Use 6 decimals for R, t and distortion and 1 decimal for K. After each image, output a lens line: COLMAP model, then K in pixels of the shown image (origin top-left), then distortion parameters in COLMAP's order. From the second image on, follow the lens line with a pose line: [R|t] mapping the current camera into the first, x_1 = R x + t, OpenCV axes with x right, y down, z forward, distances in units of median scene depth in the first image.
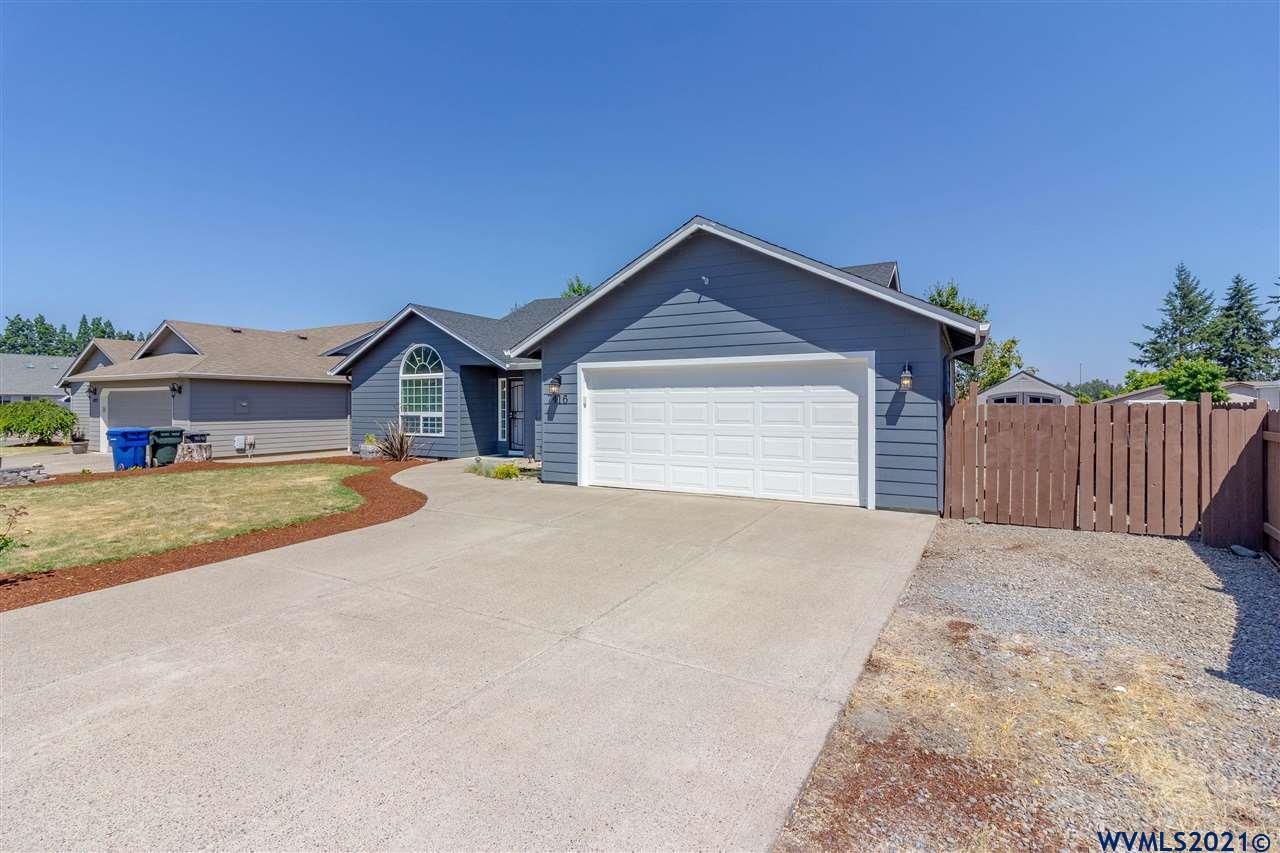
lens RADIAL K [[605.5, 0, 640.0], [0, 605.5, 415.7], [0, 0, 1]] dist [0.000962, -0.001030]
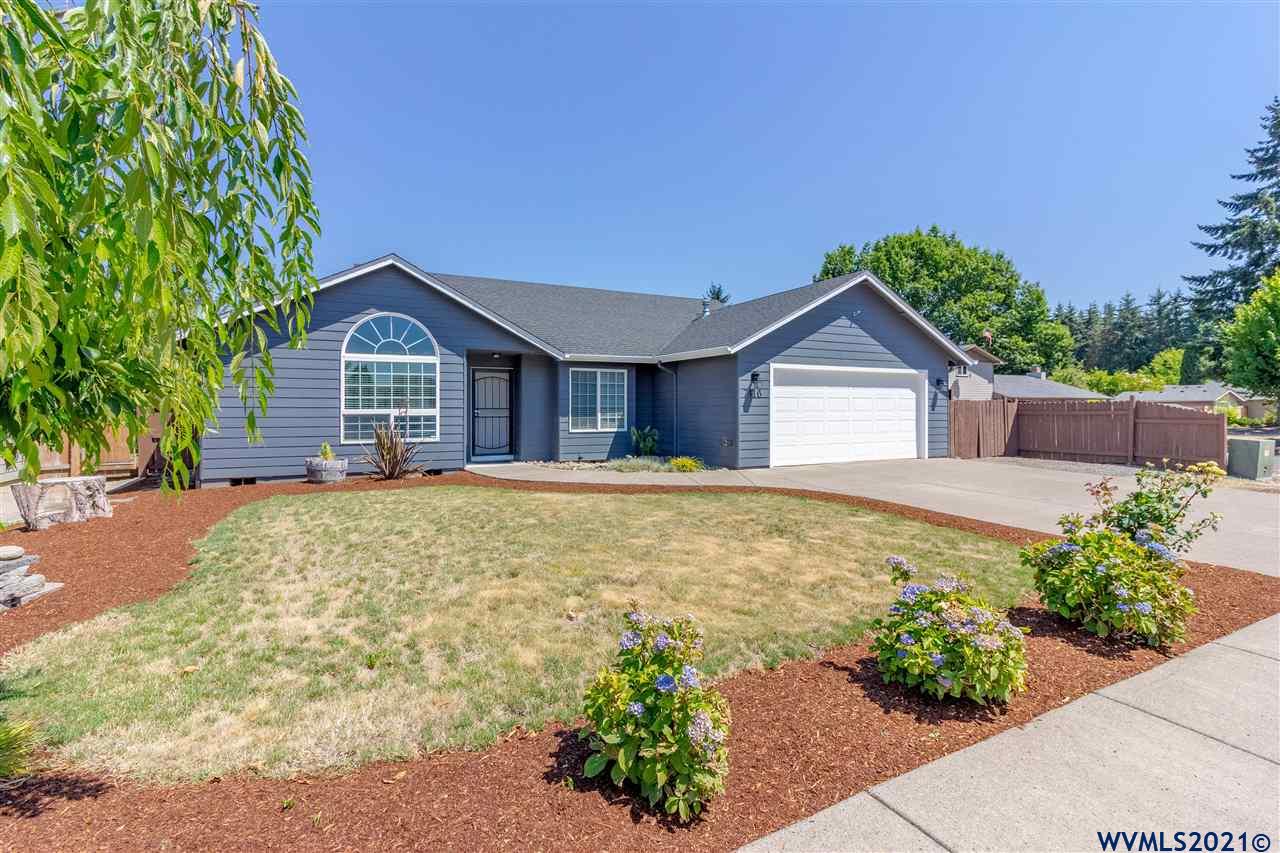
lens RADIAL K [[605.5, 0, 639.9], [0, 605.5, 422.3], [0, 0, 1]] dist [0.000962, -0.001030]
pose [[0.540301, -0.017913, 0.841281, -0.859743], [0.018155, 0.999789, 0.009629, 0.008429], [-0.841276, 0.010071, 0.540512, 0.404406]]
